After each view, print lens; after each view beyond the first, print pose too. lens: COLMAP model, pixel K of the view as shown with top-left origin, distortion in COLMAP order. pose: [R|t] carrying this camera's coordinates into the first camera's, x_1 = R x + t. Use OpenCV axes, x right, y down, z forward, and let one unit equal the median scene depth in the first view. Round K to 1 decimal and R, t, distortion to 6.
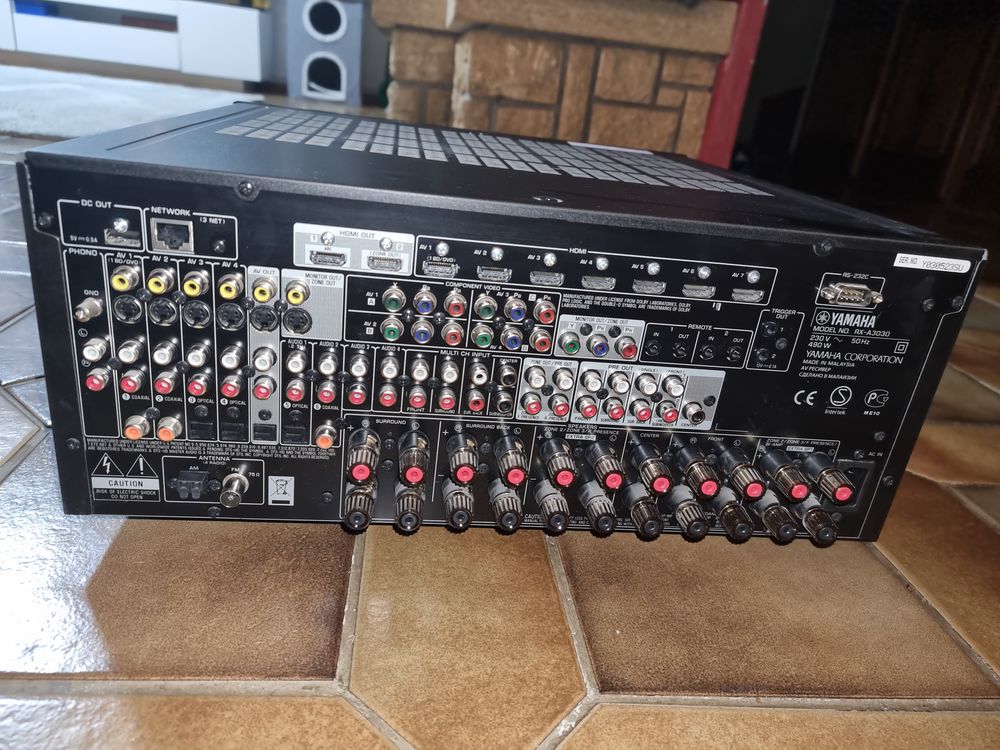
lens RADIAL K [[707.5, 0, 500.0], [0, 707.5, 375.0], [0, 0, 1]] dist [0.007350, -0.009214]
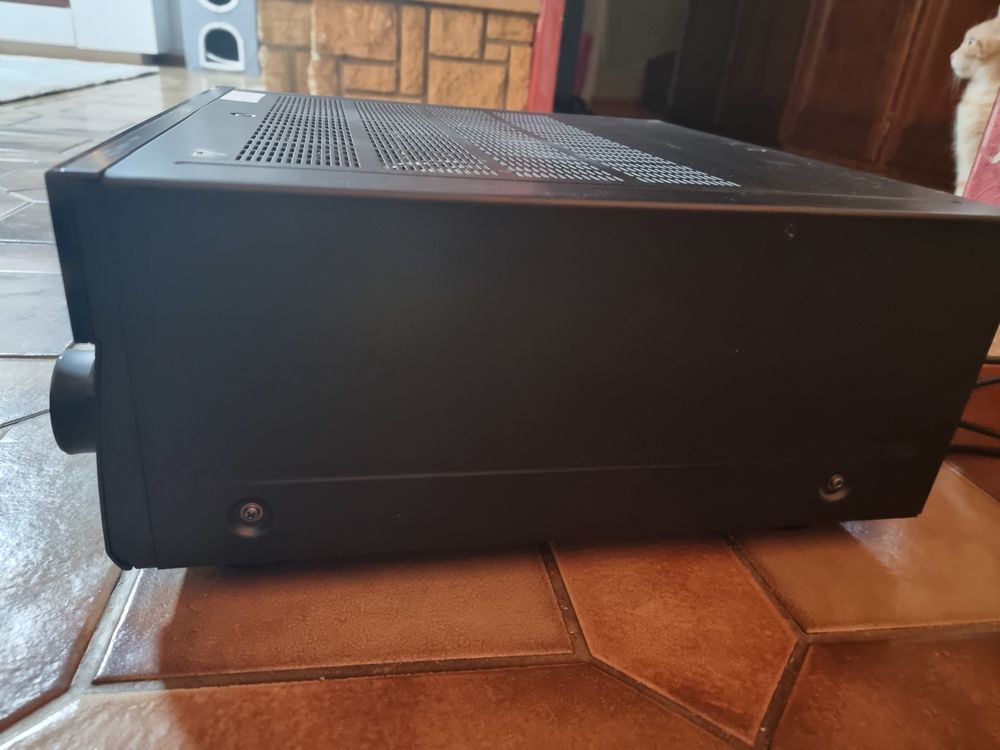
lens RADIAL K [[707.5, 0, 500.0], [0, 707.5, 375.0], [0, 0, 1]] dist [0.007350, -0.009214]
pose [[0.995809, -0.057756, 0.070915, 0.135678], [0.055175, 0.997760, 0.037829, 0.085211], [-0.072941, -0.033757, 0.996765, -0.158388]]
